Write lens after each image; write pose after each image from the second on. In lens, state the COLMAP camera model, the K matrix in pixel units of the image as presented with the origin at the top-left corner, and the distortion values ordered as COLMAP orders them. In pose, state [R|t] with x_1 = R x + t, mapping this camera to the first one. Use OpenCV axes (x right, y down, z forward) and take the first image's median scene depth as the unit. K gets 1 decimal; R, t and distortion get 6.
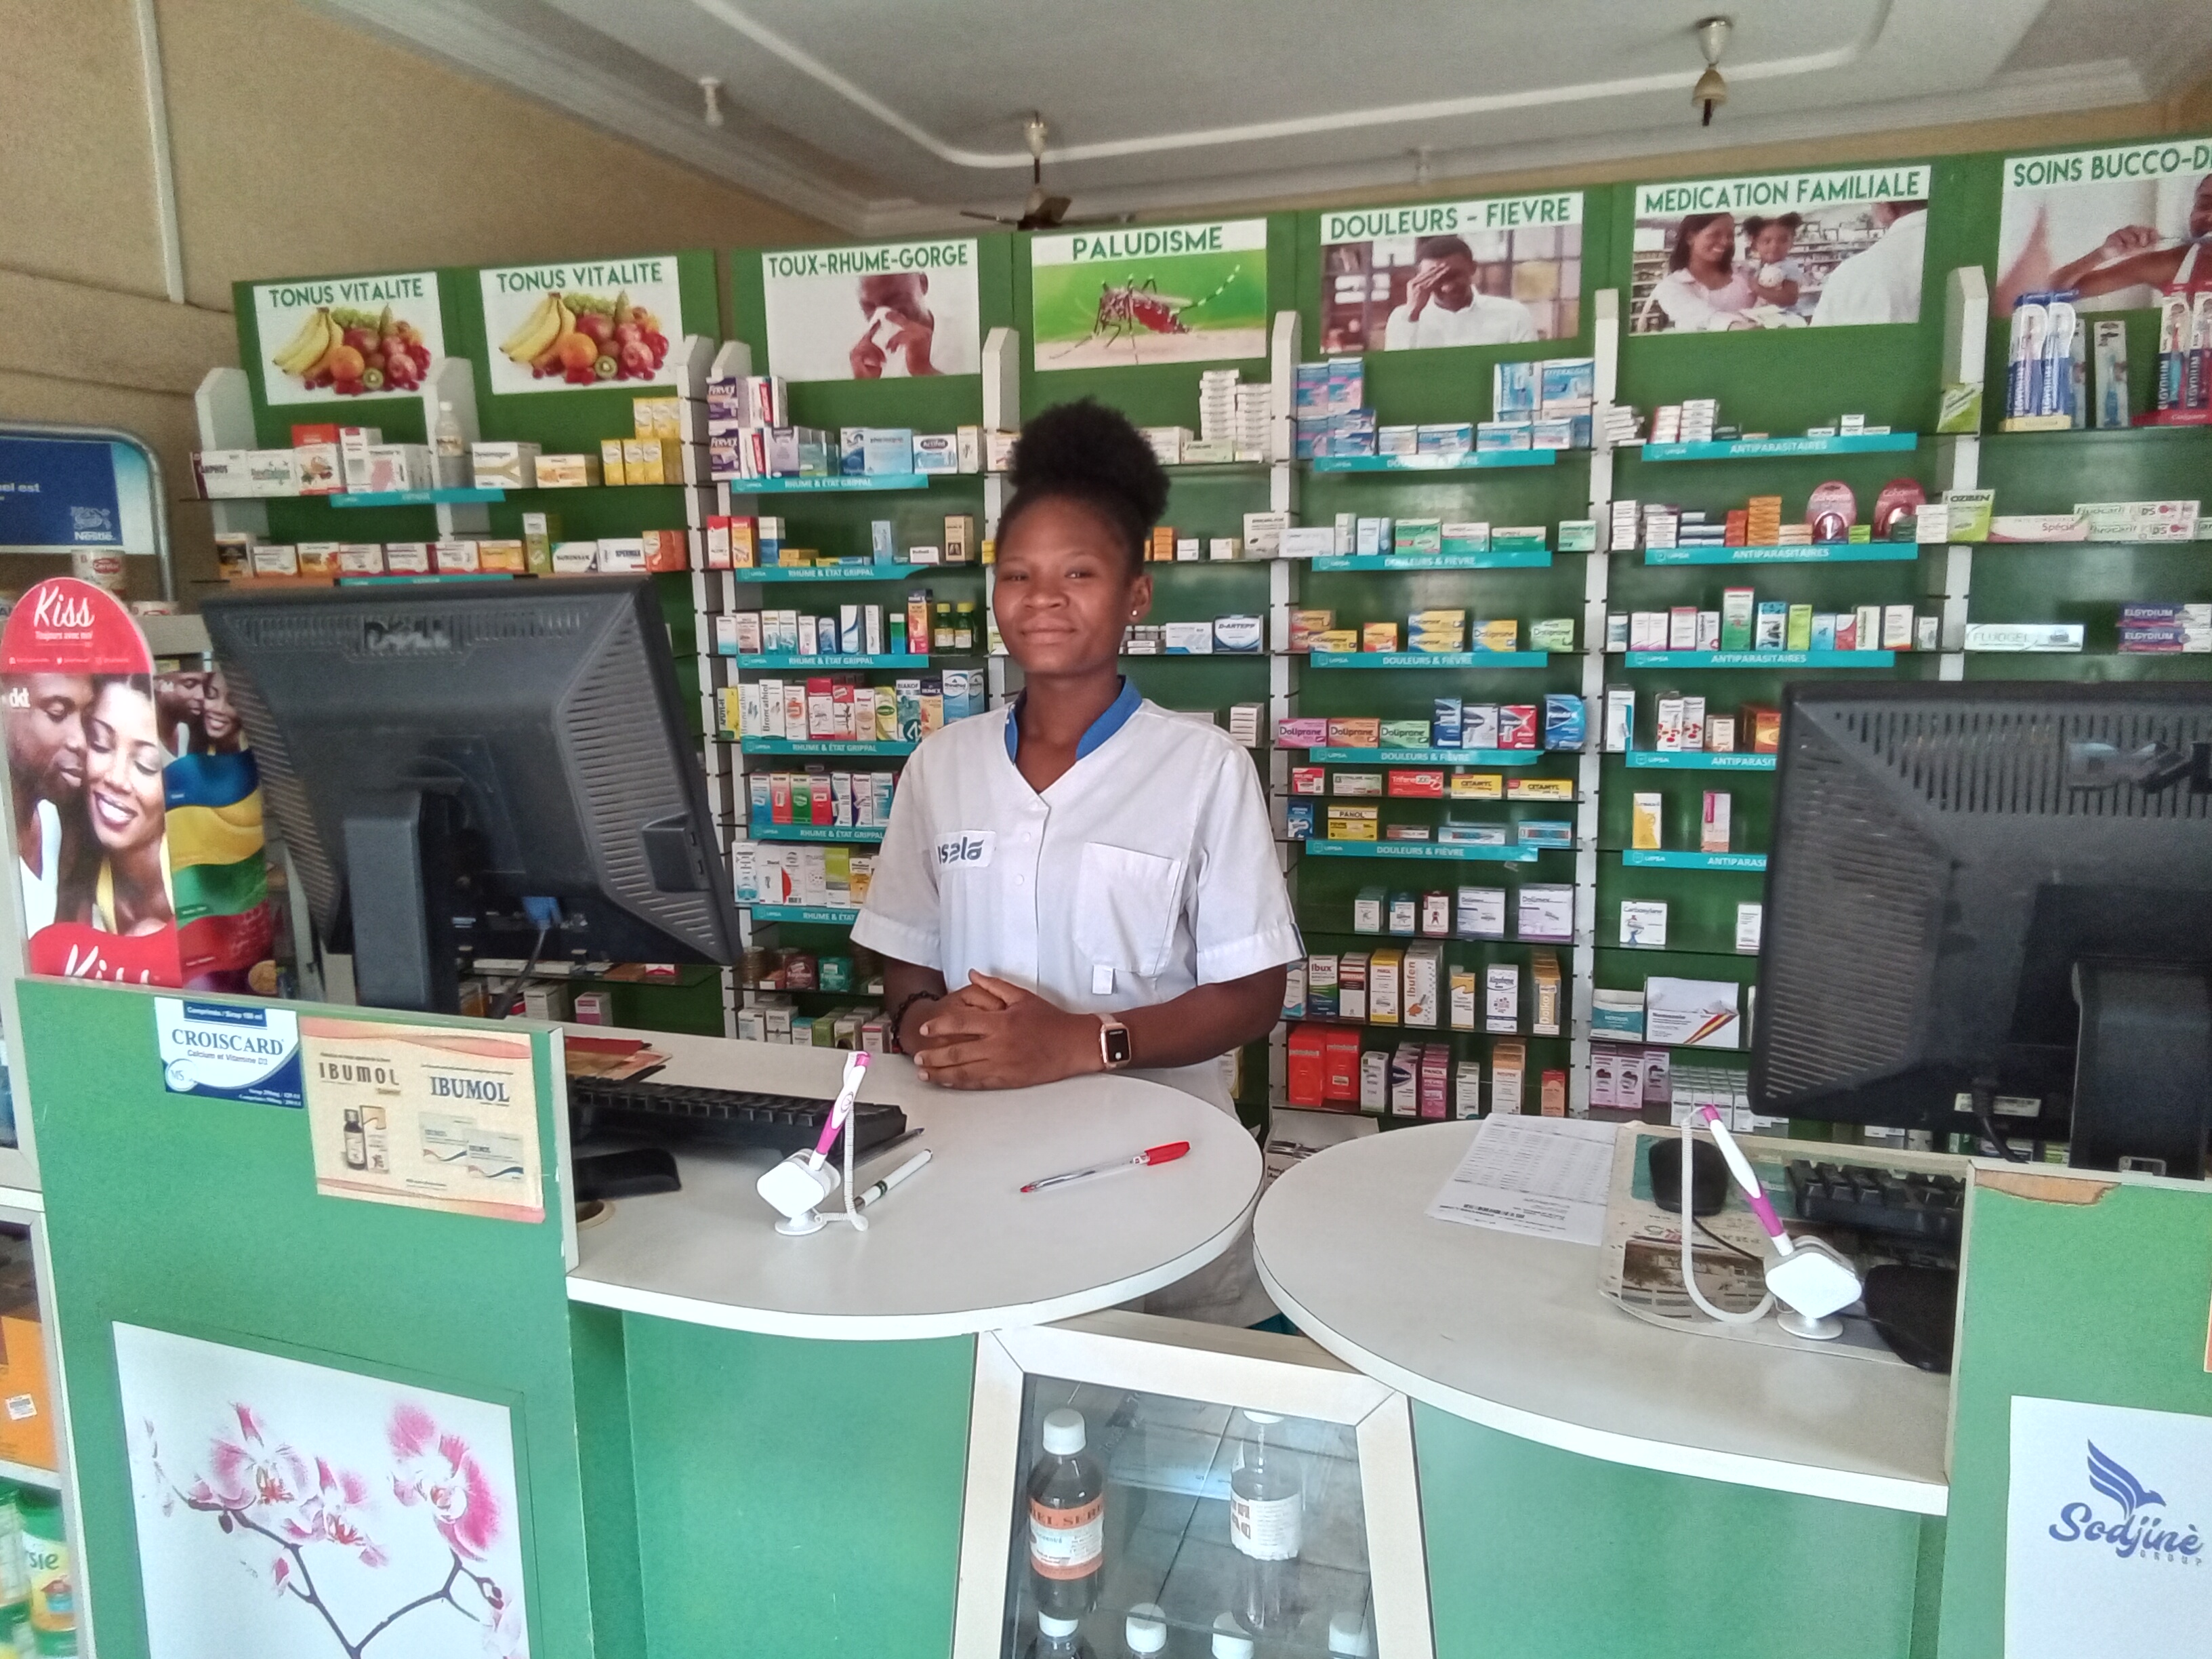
lens RADIAL K [[1497.4, 0, 1111.0], [0, 1497.4, 807.6], [0, 0, 1]] dist [0.050923, -0.065532]
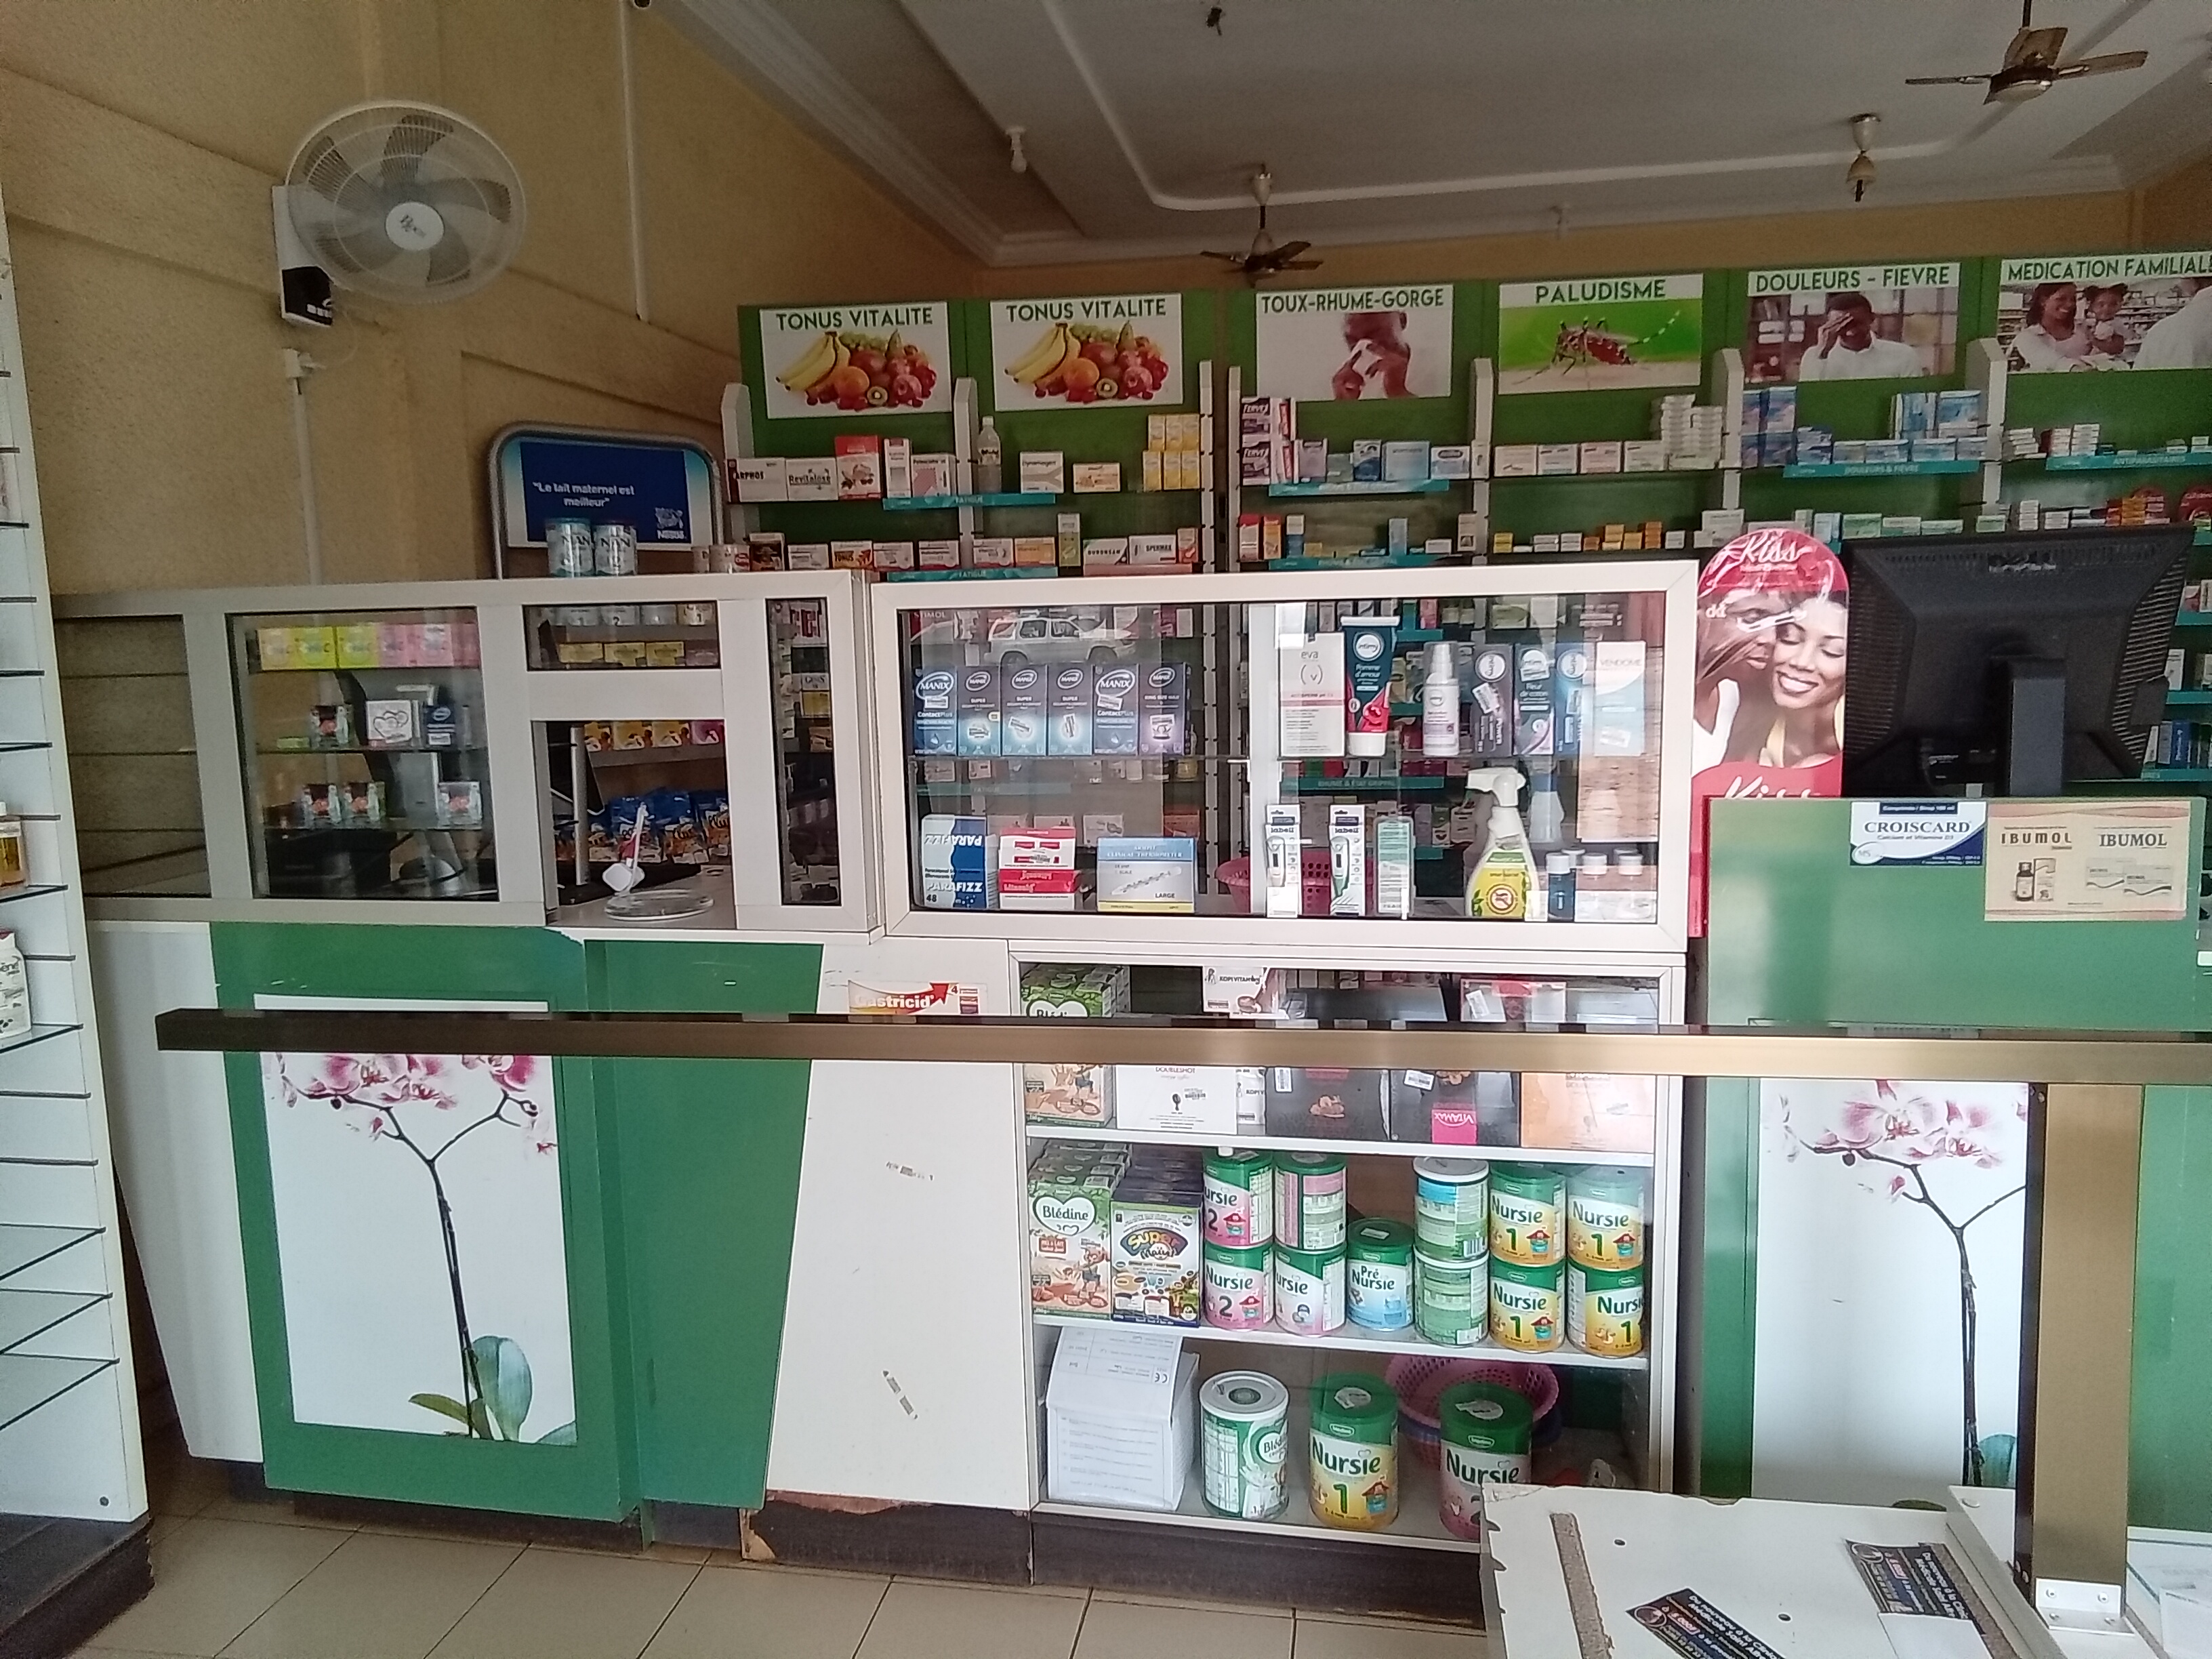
lens RADIAL K [[1490.6, 0, 1107.8], [0, 1490.6, 811.5], [0, 0, 1]] dist [0.041542, -0.052777]
pose [[0.987386, -0.030013, 0.155460, -0.590868], [0.031493, 0.999479, -0.007063, 0.044621], [-0.155167, 0.011869, 0.987817, -0.140376]]
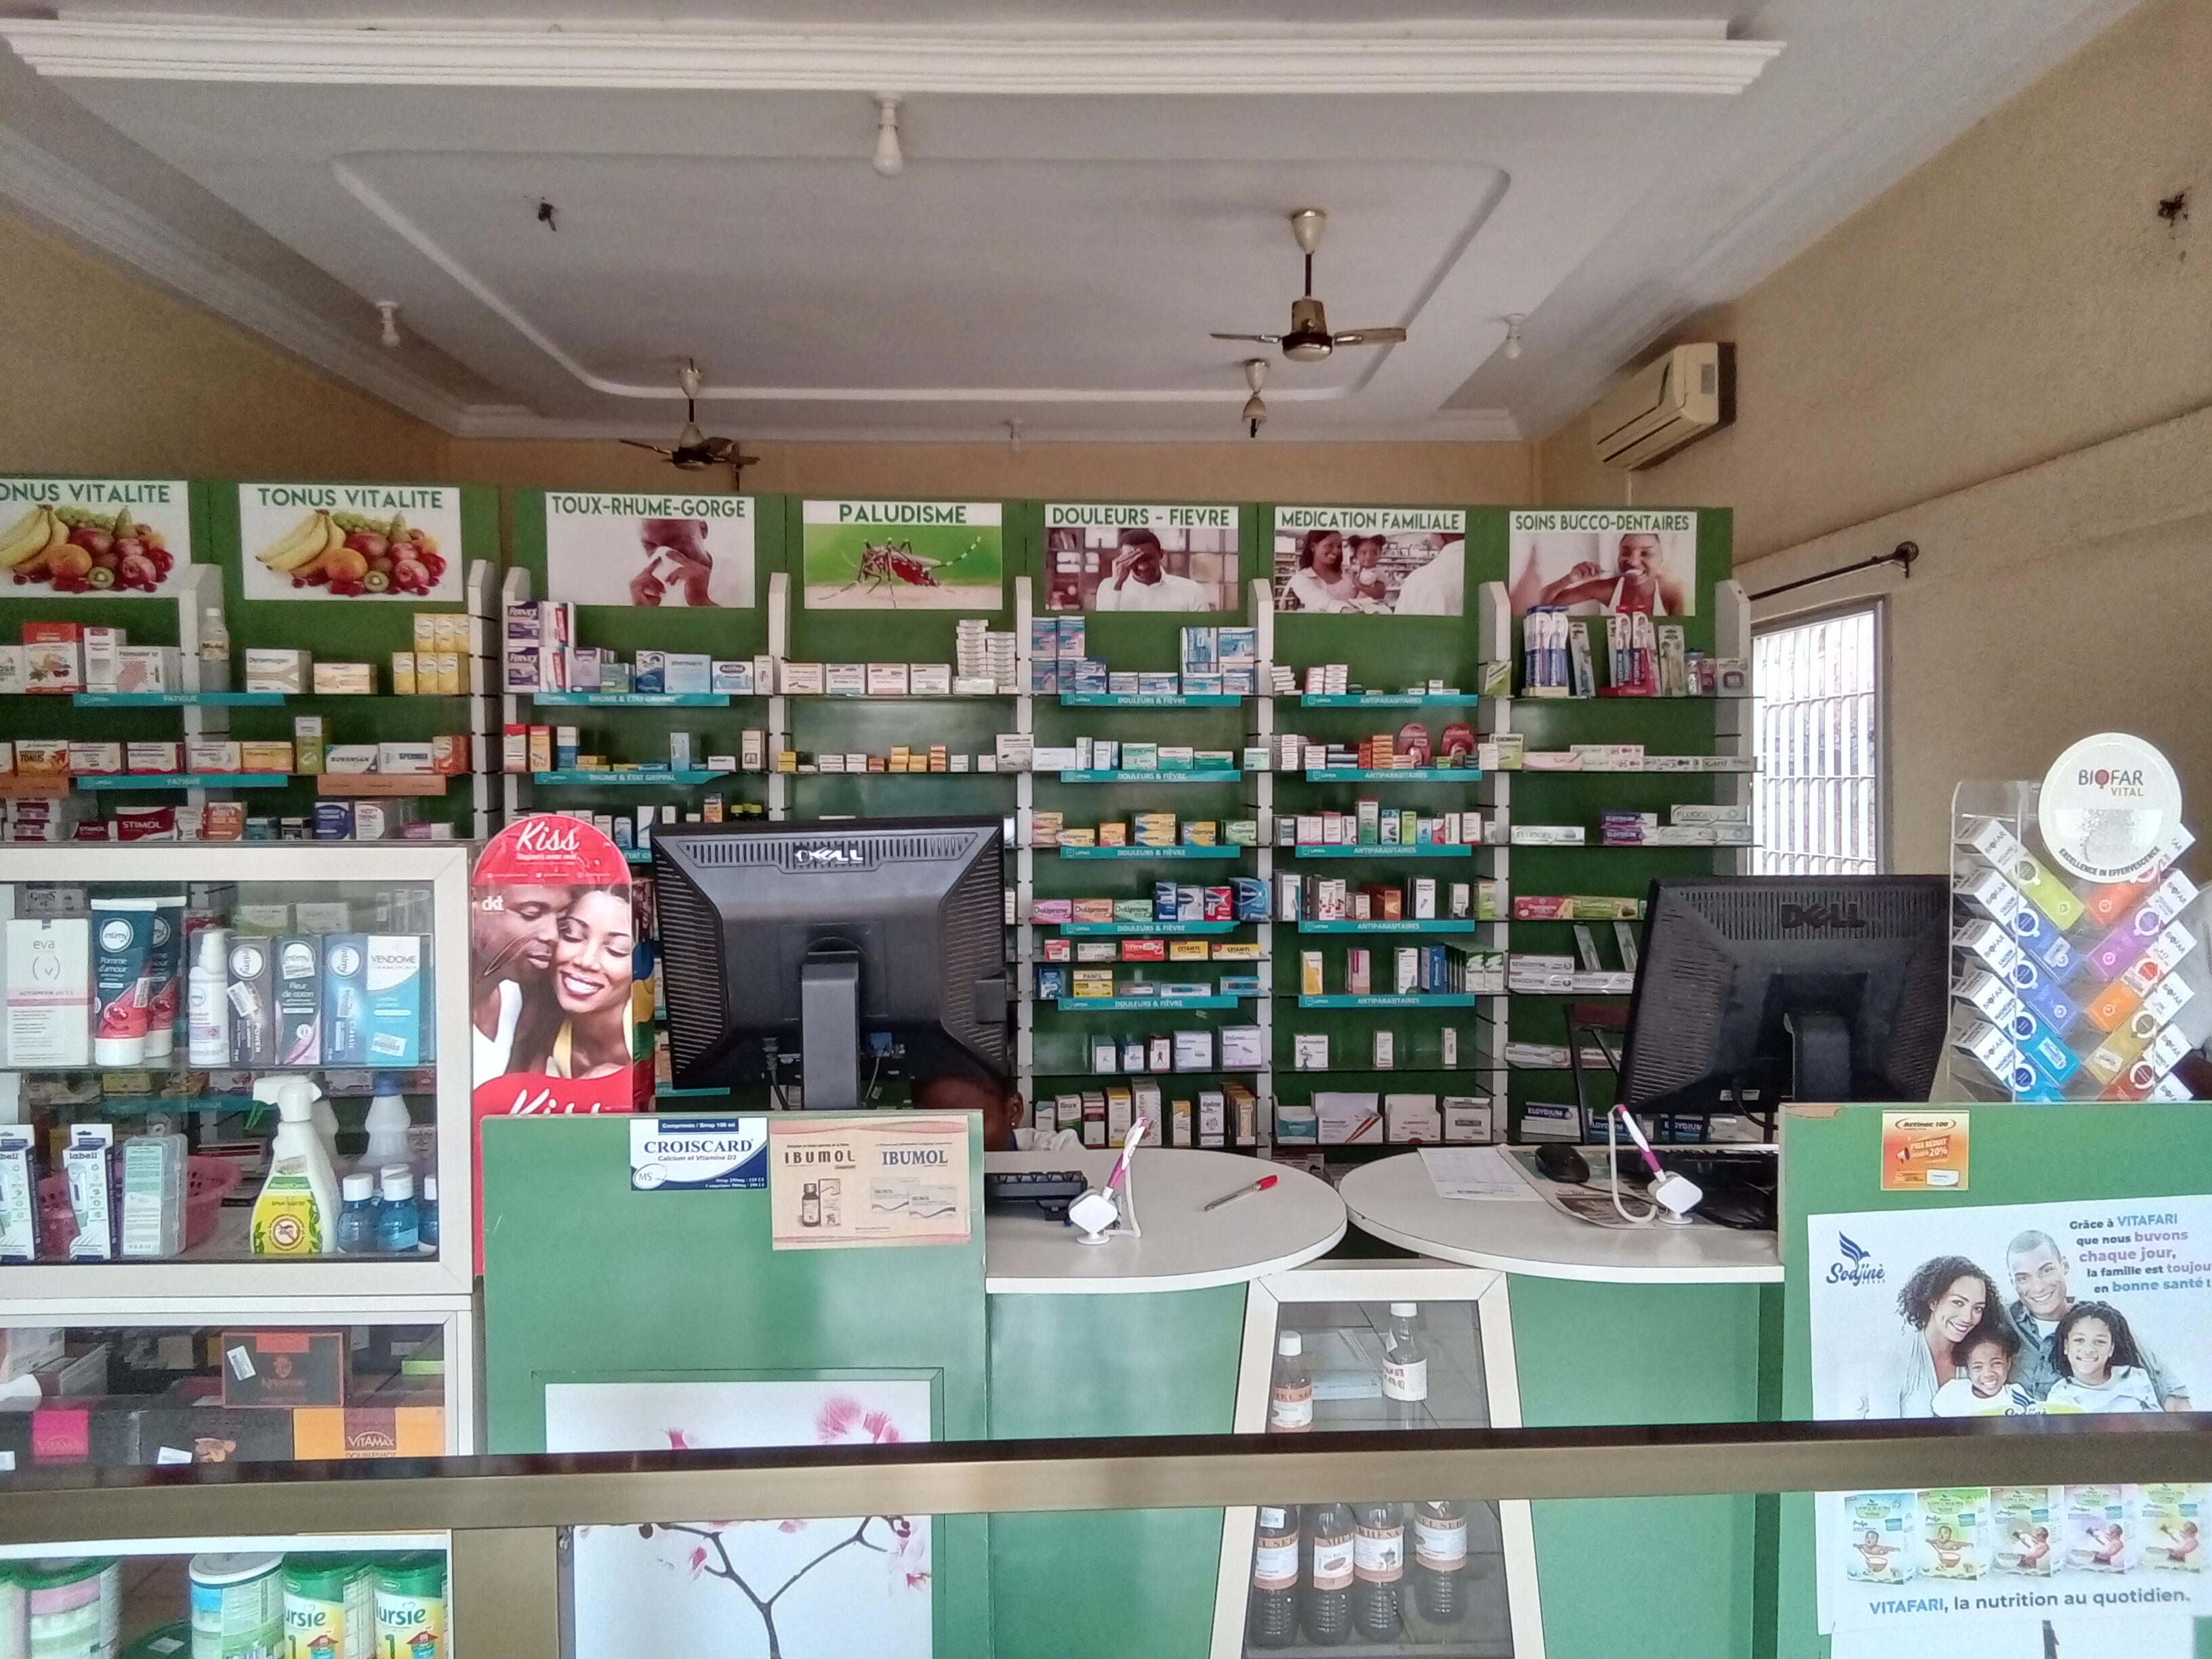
lens RADIAL K [[1500.1, 0, 1106.7], [0, 1500.1, 806.7], [0, 0, 1]] dist [0.042564, -0.047720]
pose [[0.934967, 0.003083, 0.354722, -0.261792], [0.039385, 0.992878, -0.112439, 0.005287], [-0.352542, 0.119097, 0.928186, -0.167016]]
